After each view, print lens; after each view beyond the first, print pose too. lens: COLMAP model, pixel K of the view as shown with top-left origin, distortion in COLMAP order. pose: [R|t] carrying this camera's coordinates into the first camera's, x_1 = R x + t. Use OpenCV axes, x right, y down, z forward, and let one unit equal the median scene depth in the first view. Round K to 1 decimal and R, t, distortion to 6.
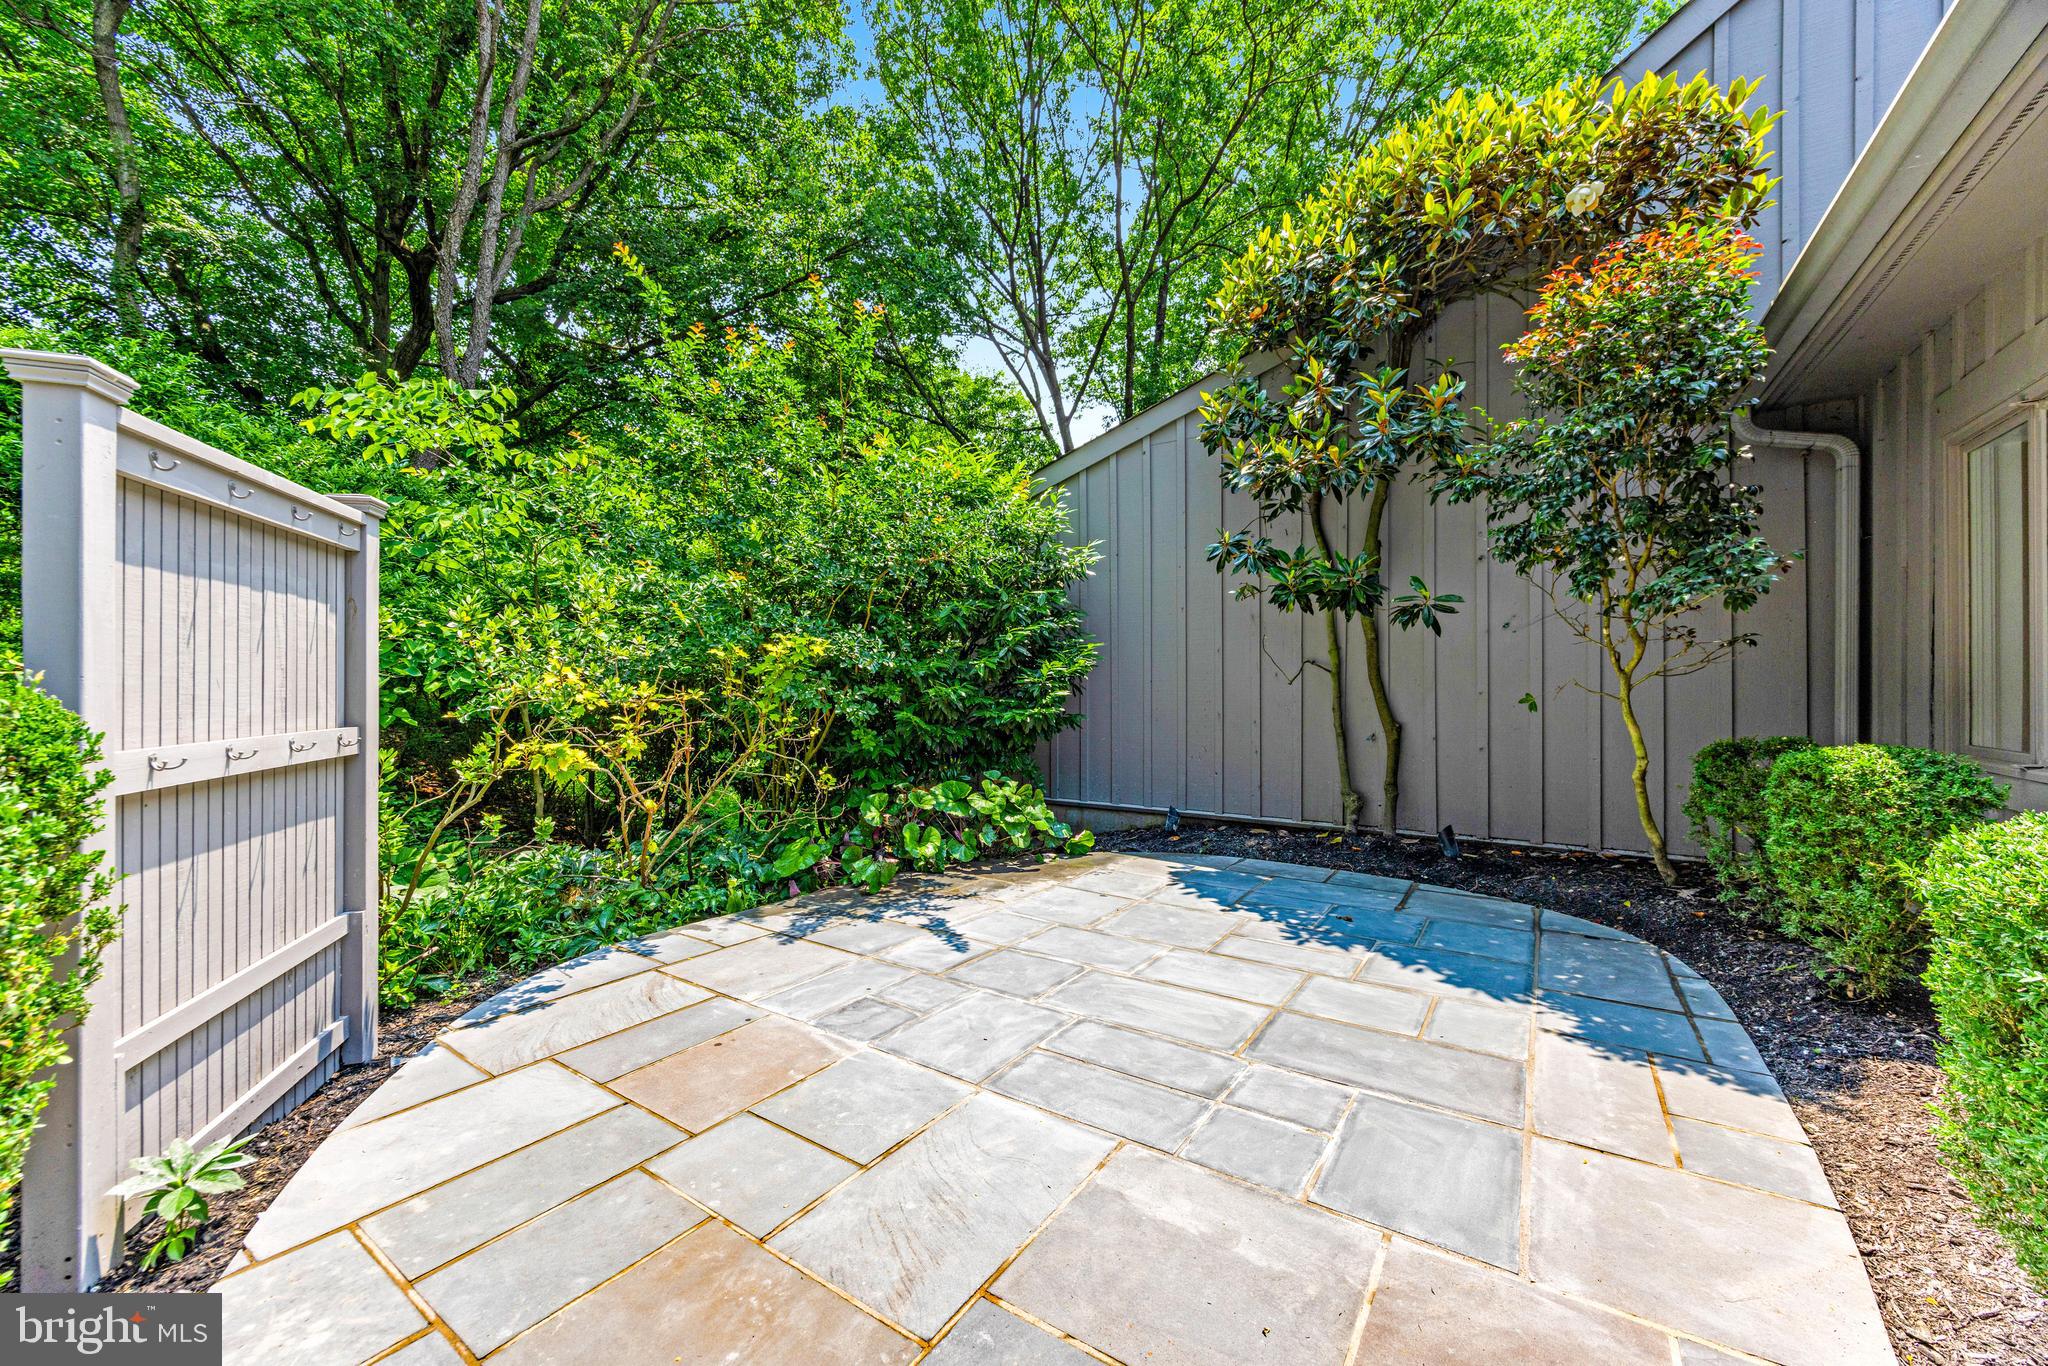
lens RADIAL K [[777.6, 0, 1020.6], [0, 777.6, 690.5], [0, 0, 1]] dist [-0.003456, -0.000238]
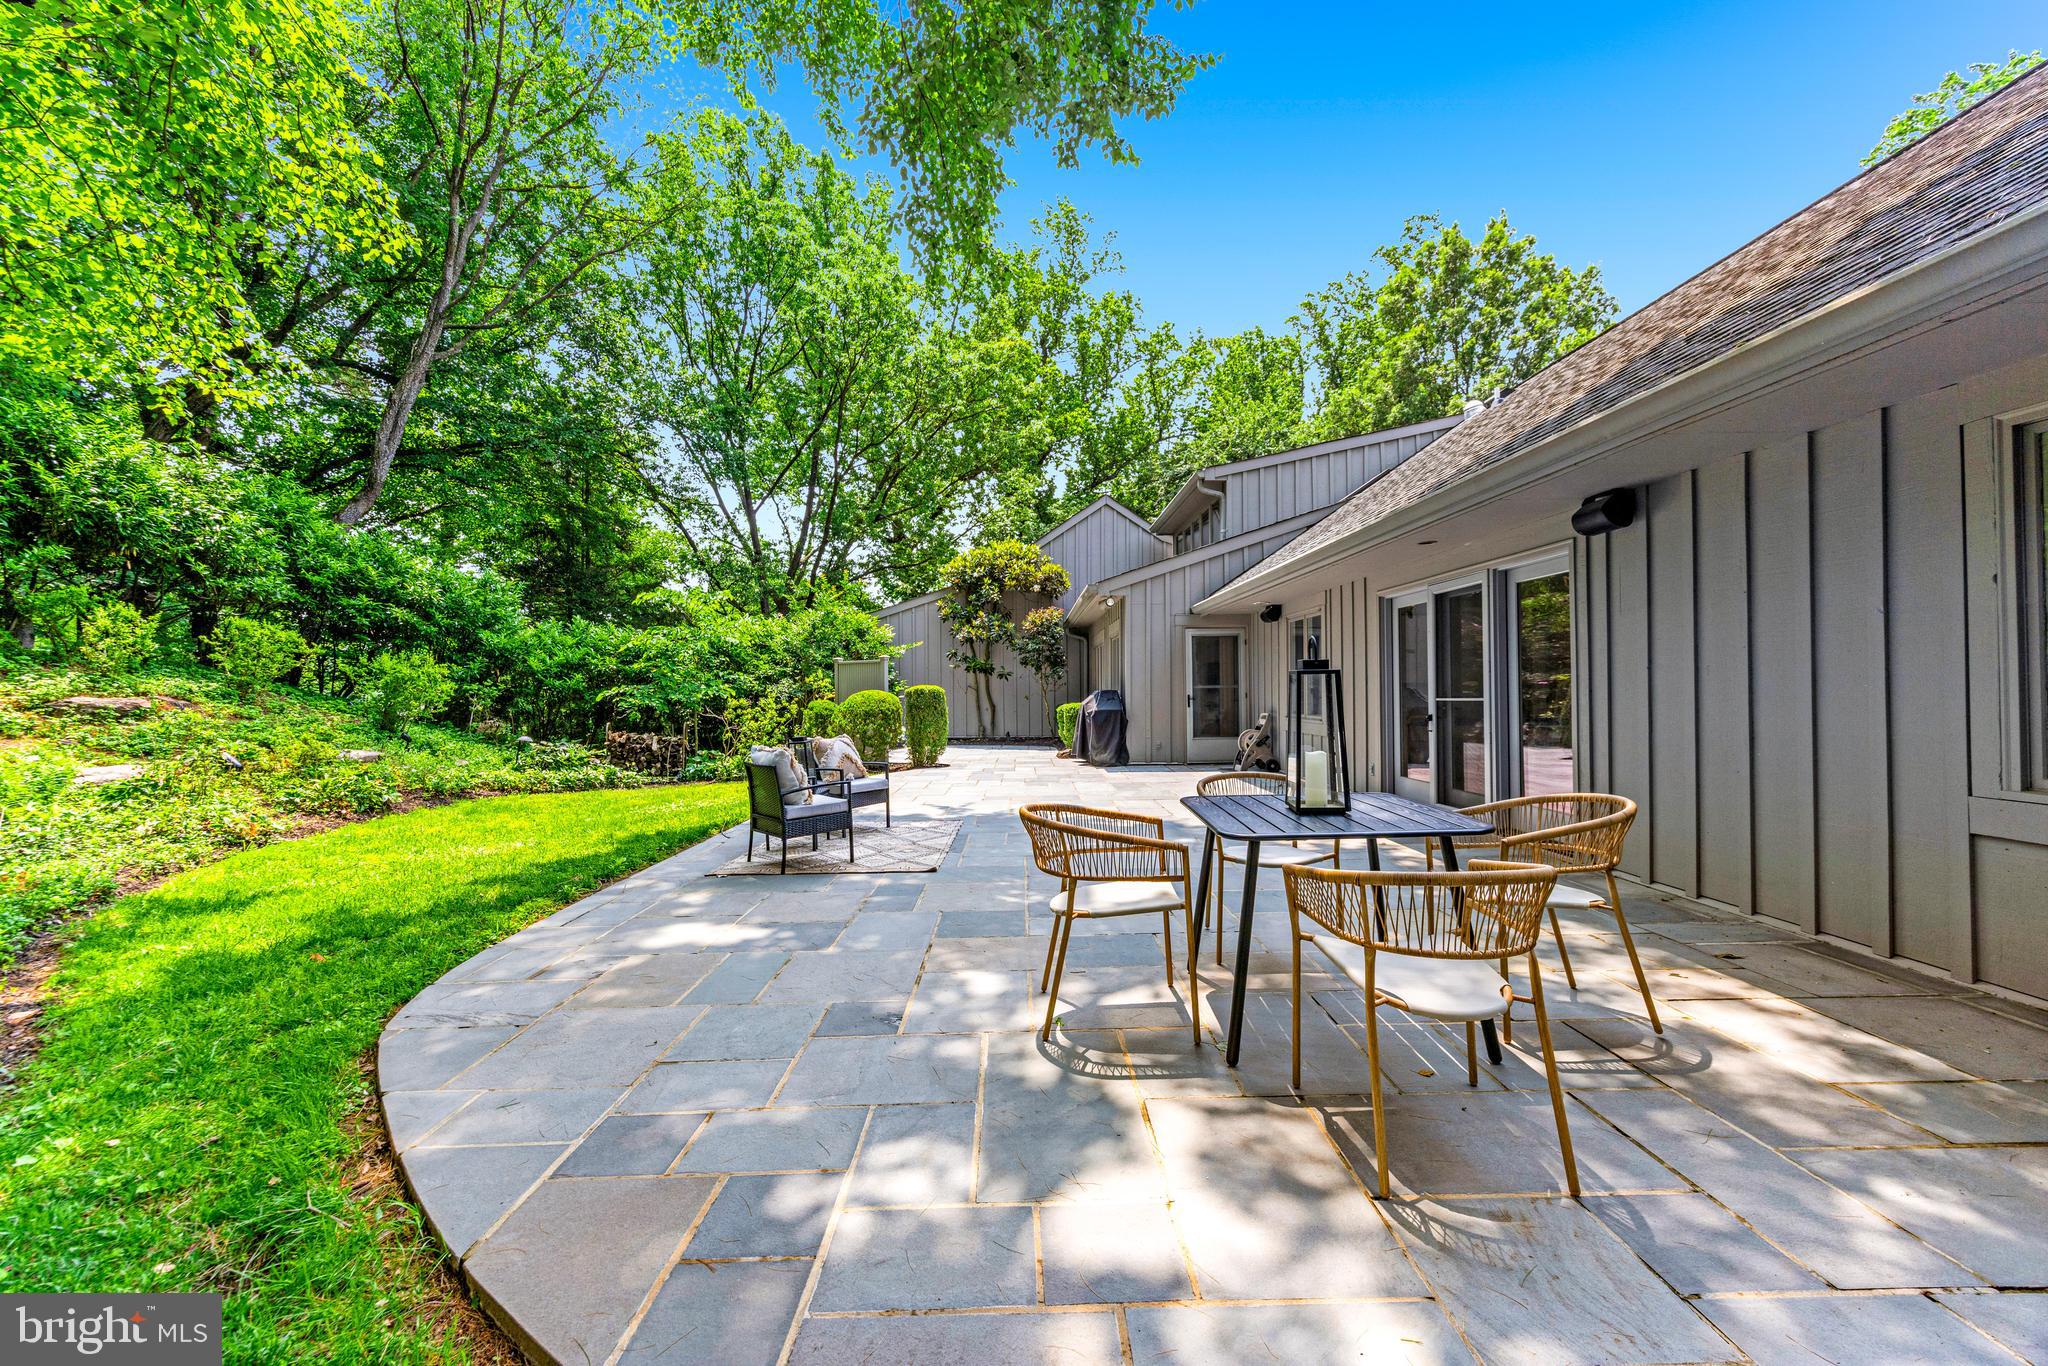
lens RADIAL K [[777.6, 0, 1024.9], [0, 777.6, 683.8], [0, 0, 1]] dist [-0.003456, -0.000238]
pose [[0.828275, -0.000335, 0.560322, -1.124008], [0.005306, 0.999960, -0.007245, -0.021723], [-0.560297, 0.008974, 0.828243, -1.630665]]
